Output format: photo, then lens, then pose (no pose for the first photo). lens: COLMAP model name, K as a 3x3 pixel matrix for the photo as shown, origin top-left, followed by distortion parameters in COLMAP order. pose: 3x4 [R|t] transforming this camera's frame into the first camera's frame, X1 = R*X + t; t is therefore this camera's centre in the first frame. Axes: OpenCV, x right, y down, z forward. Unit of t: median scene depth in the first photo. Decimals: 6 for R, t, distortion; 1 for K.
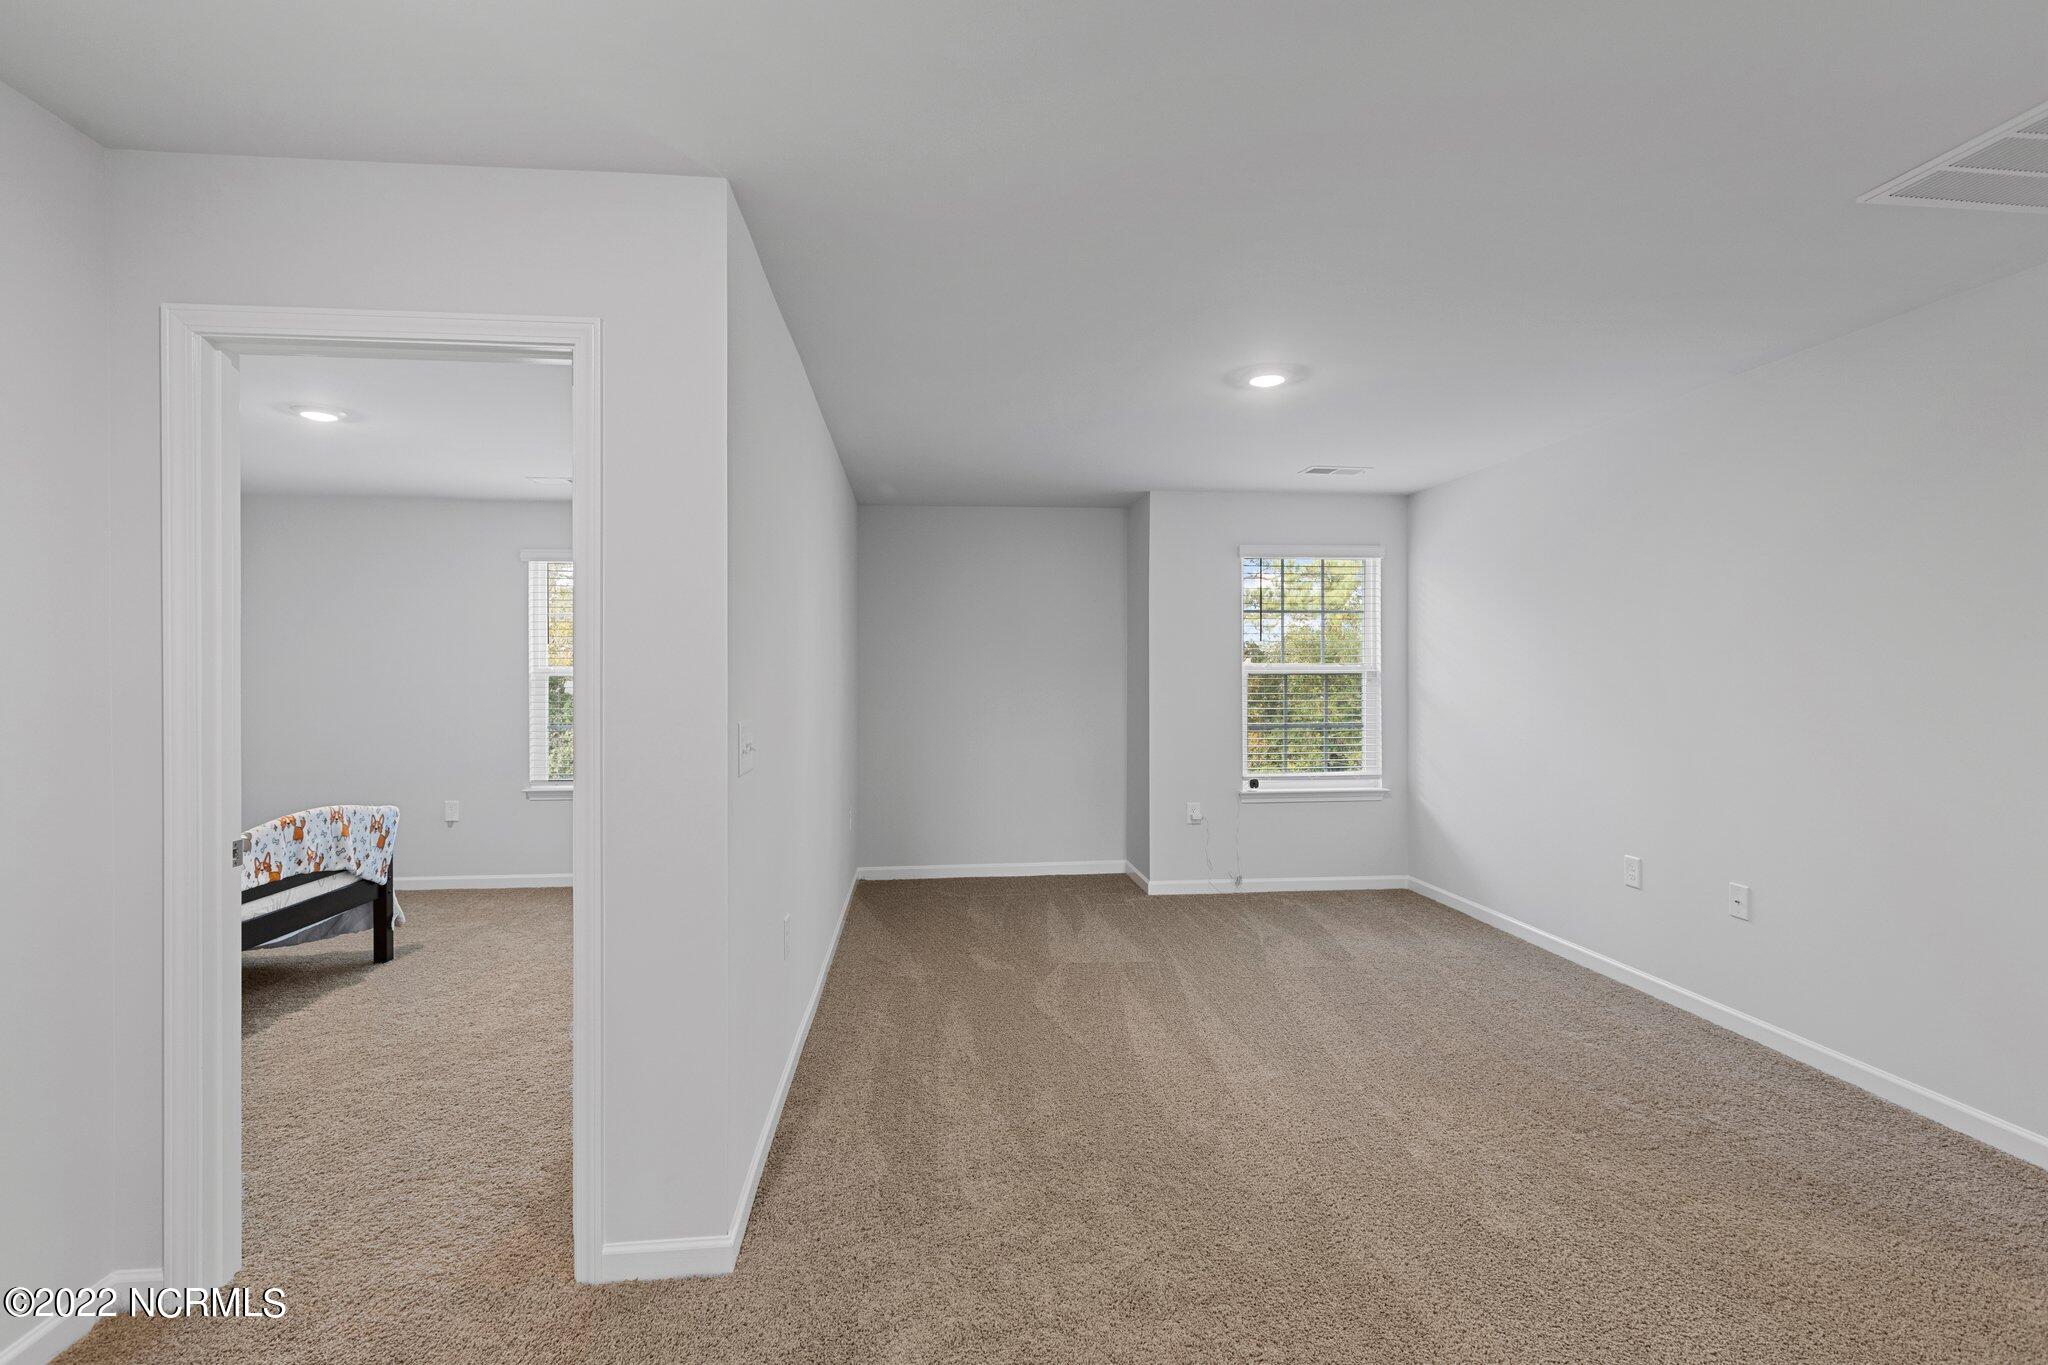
lens RADIAL K [[919.8, 0, 1024.2], [0, 919.8, 681.7], [0, 0, 1]] dist [0.001631, -0.000492]
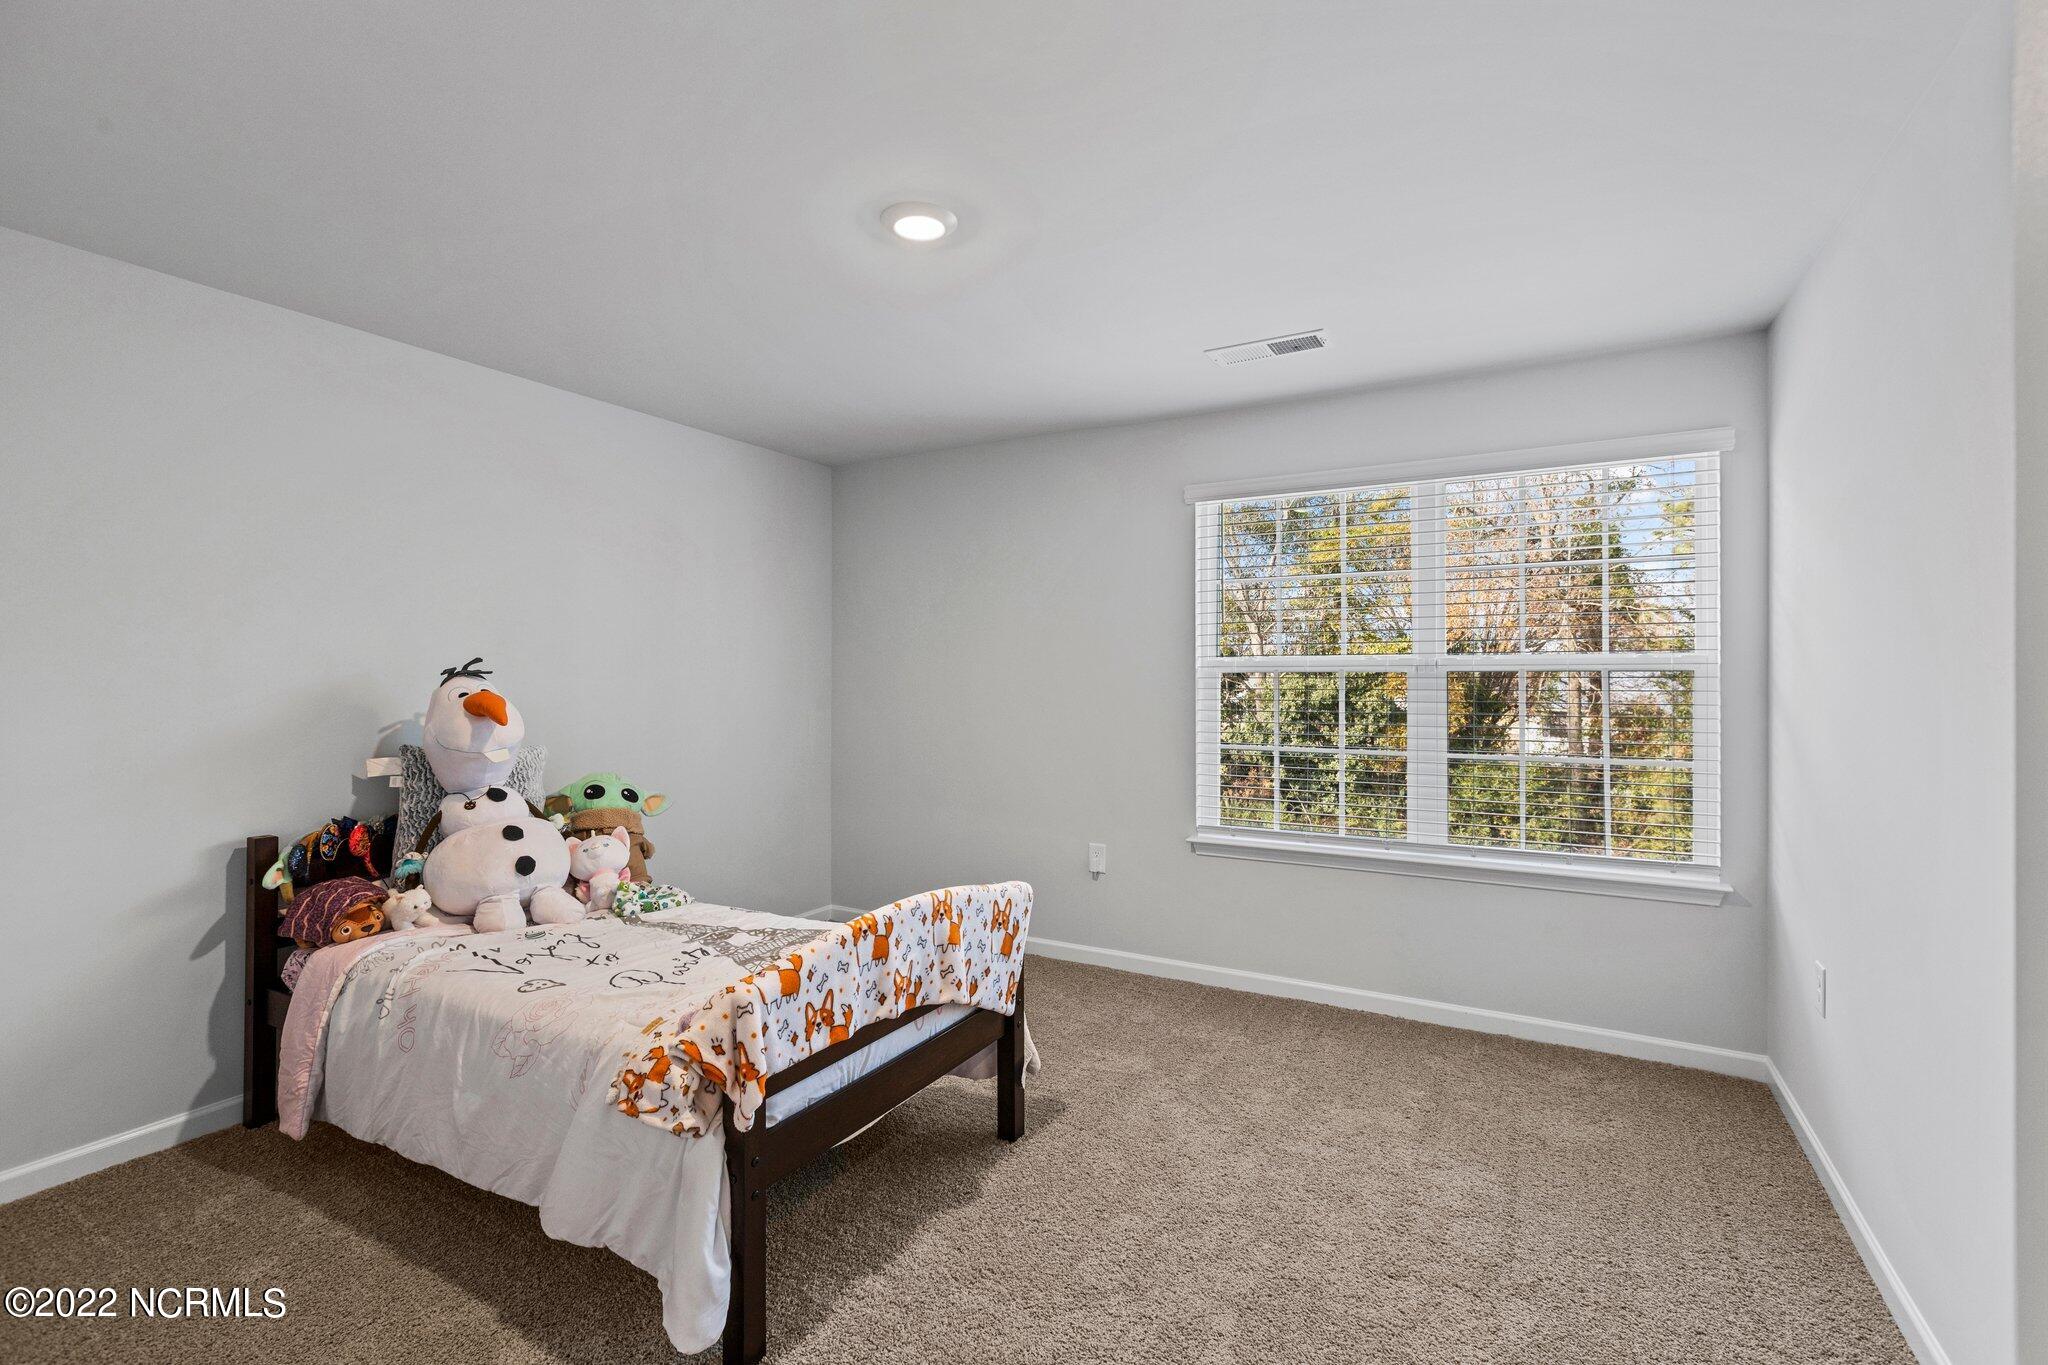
lens RADIAL K [[971.9, 0, 1019.1], [0, 971.9, 685.1], [0, 0, 1]] dist [0.000418, 0.000073]
pose [[0.811716, 0.005450, -0.584027, -0.353509], [-0.002683, 0.999981, 0.005602, 0.000630], [0.584047, -0.002980, 0.811715, 0.537207]]
